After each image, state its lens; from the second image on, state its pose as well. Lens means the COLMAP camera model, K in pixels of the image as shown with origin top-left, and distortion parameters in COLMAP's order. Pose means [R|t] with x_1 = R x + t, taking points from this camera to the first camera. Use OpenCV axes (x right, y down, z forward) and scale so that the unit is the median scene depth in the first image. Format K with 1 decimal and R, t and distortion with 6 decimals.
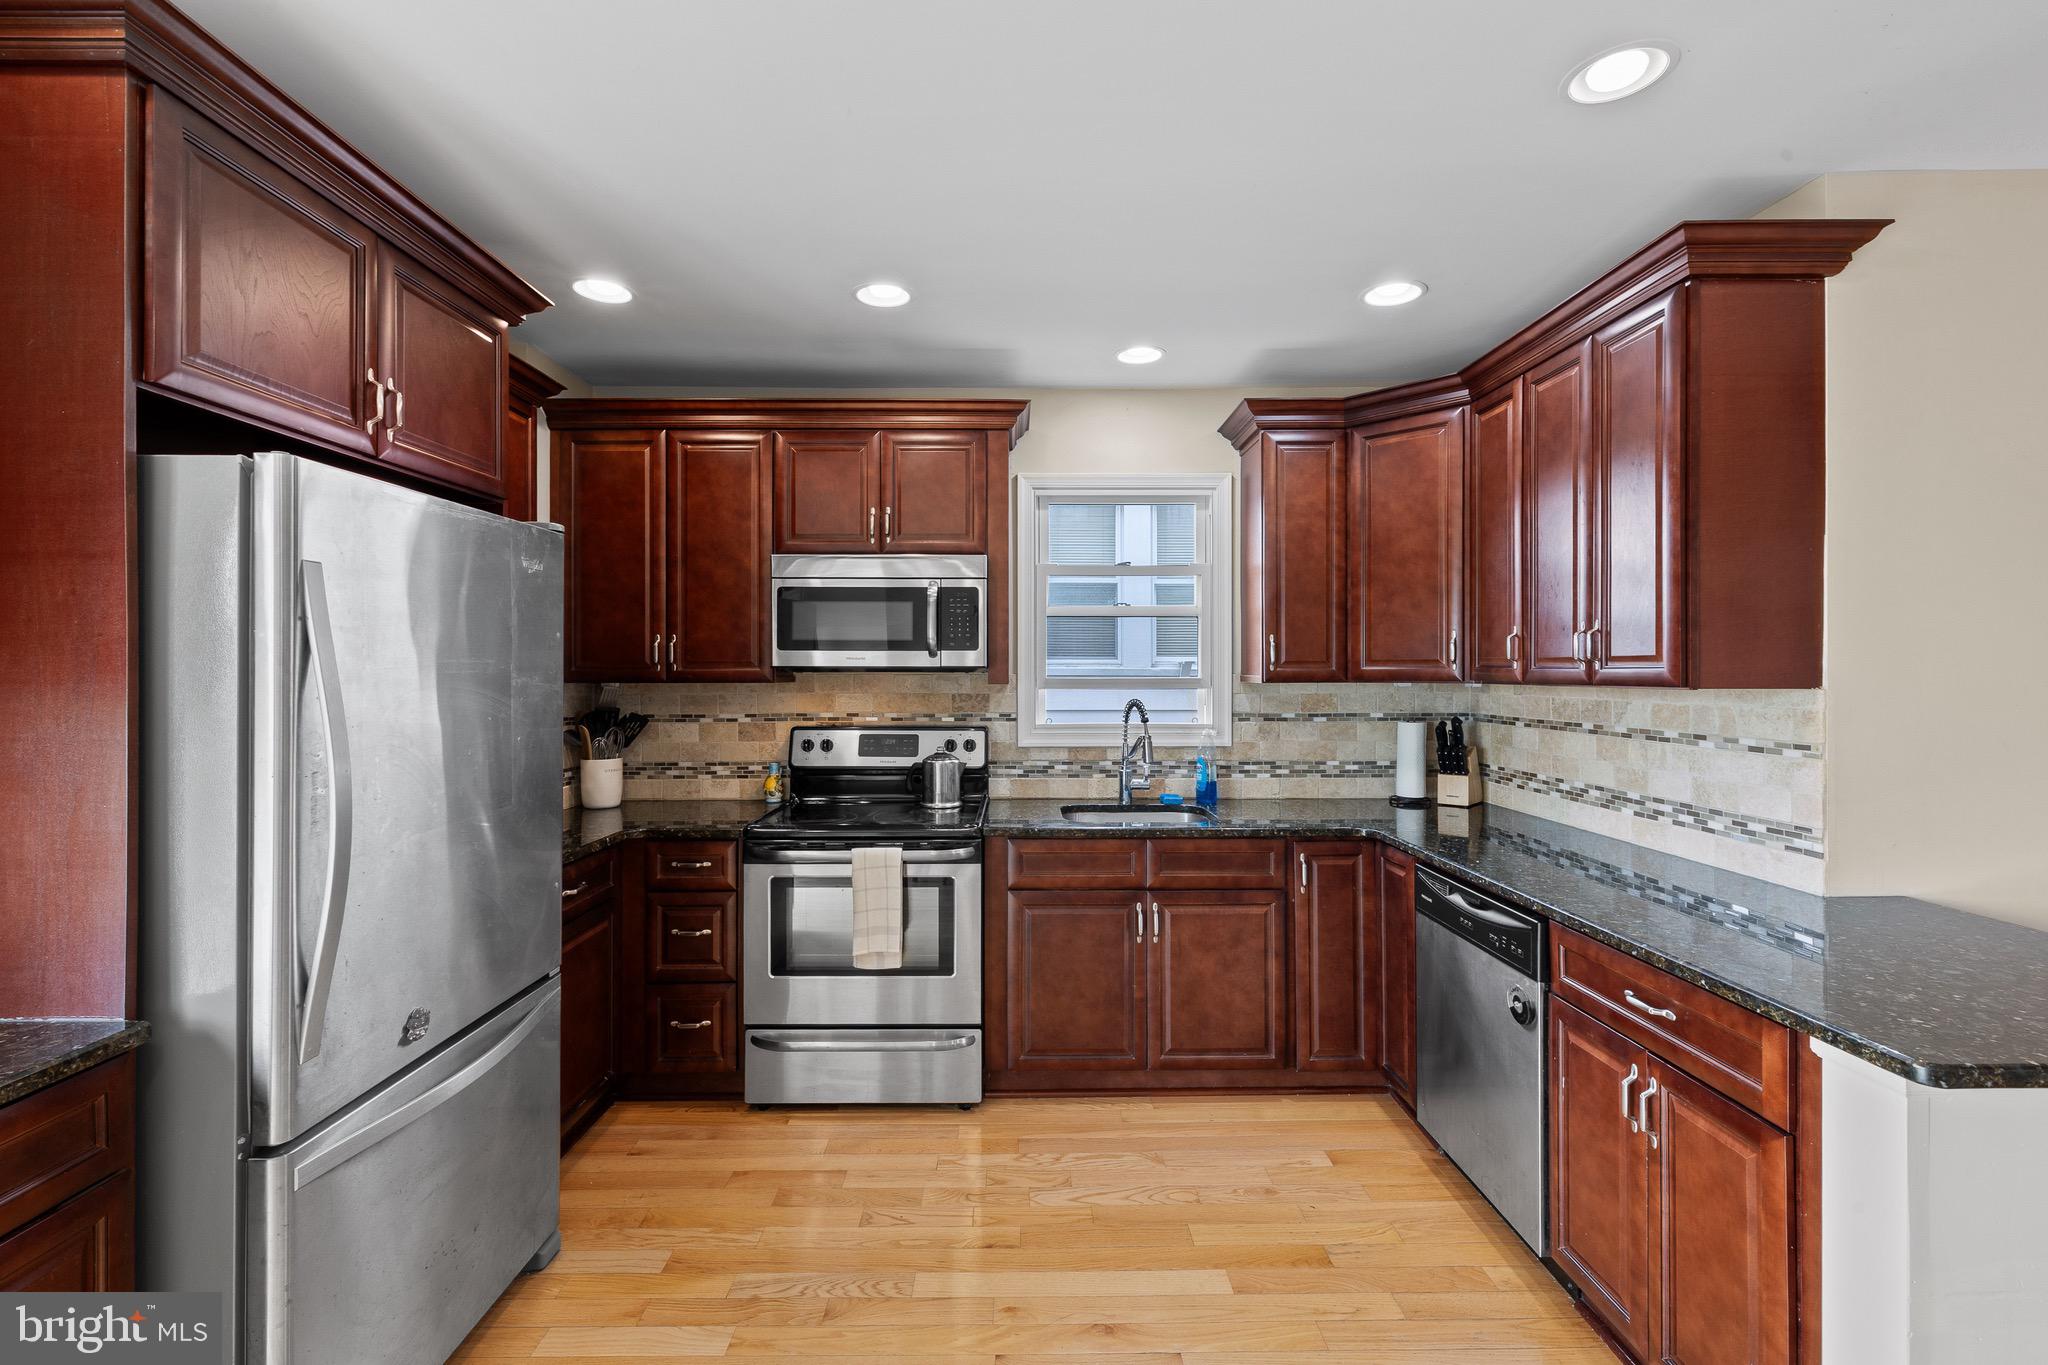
lens RADIAL K [[876.5, 0, 1028.6], [0, 876.5, 669.7], [0, 0, 1]] dist [0.000373, 0.000759]
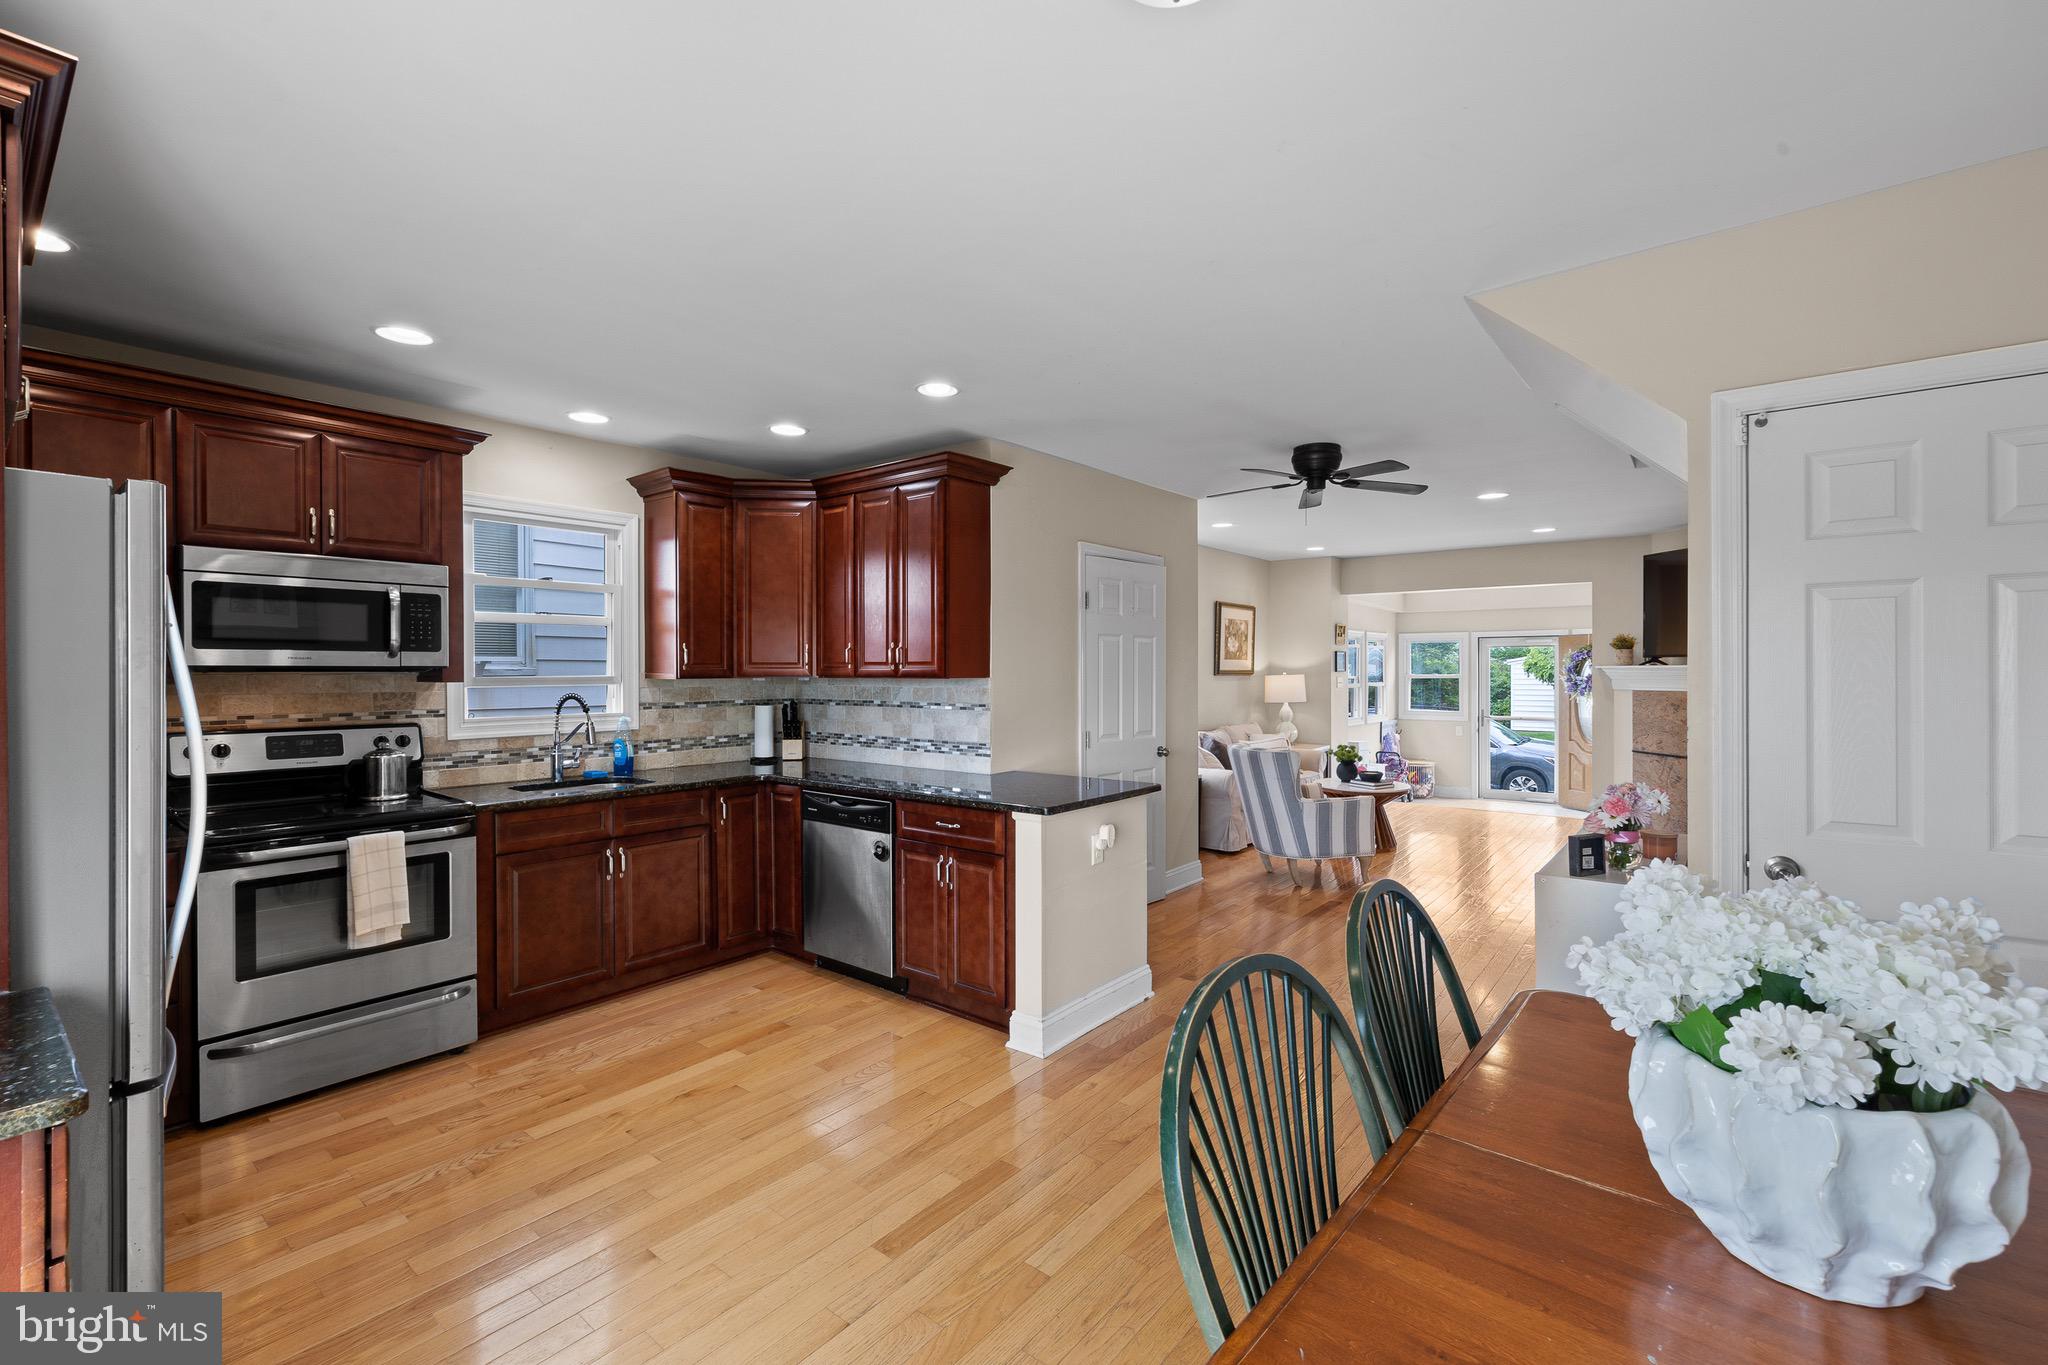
lens RADIAL K [[876.5, 0, 1022.9], [0, 876.5, 673.0], [0, 0, 1]] dist [0.000373, 0.000759]
pose [[0.637021, -0.003832, 0.770837, -0.487069], [0.001321, 0.999992, 0.003880, 0.001572], [-0.770846, -0.001453, 0.637020, -0.298870]]
